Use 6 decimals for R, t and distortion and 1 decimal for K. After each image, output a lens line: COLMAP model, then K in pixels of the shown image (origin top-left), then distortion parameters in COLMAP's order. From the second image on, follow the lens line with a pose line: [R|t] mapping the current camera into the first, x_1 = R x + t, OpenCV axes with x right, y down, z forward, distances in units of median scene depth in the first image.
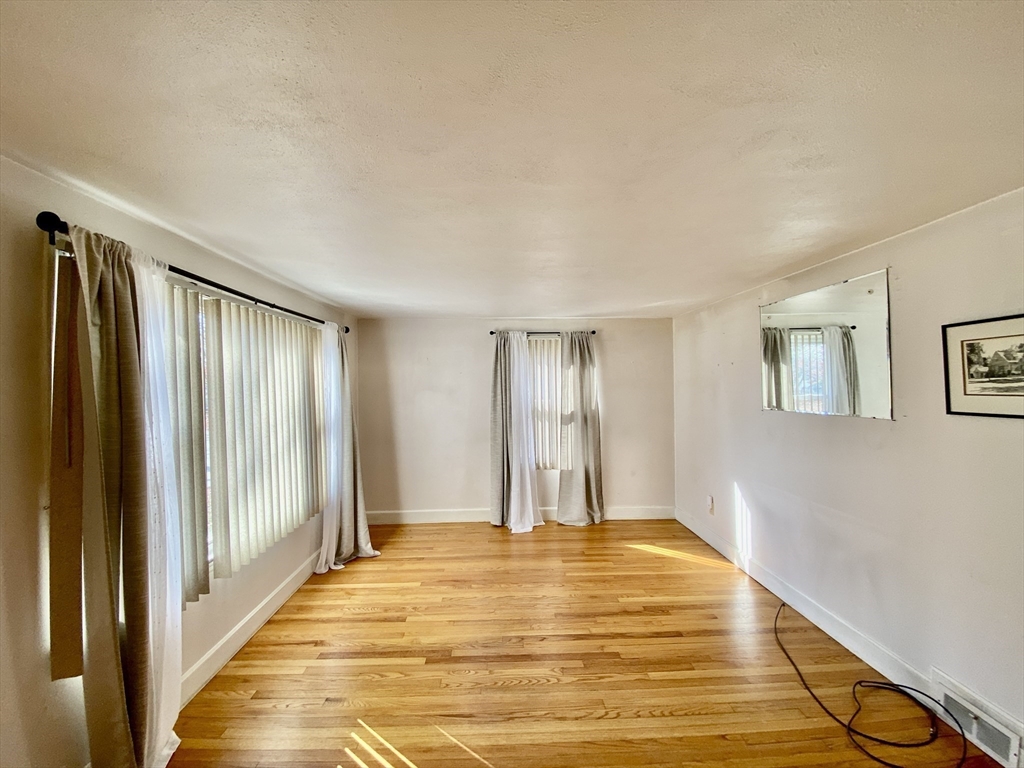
lens RADIAL K [[414.0, 0, 512.0], [0, 414.0, 384.0], [0, 0, 1]] dist [0.028859, -0.024459]
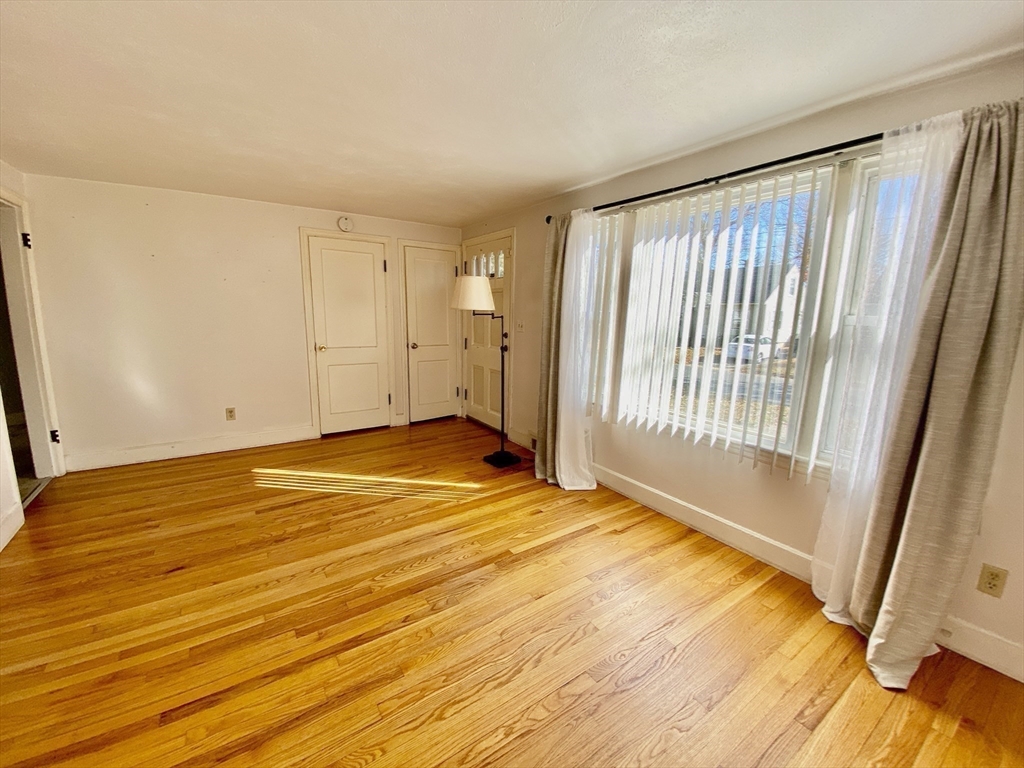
lens RADIAL K [[414.0, 0, 512.0], [0, 414.0, 384.0], [0, 0, 1]] dist [0.028859, -0.024459]
pose [[-0.845969, 0.090611, -0.525478, 0.275055], [-0.009733, 0.982668, 0.185116, 0.069954], [0.533144, 0.161717, -0.830425, 1.705336]]
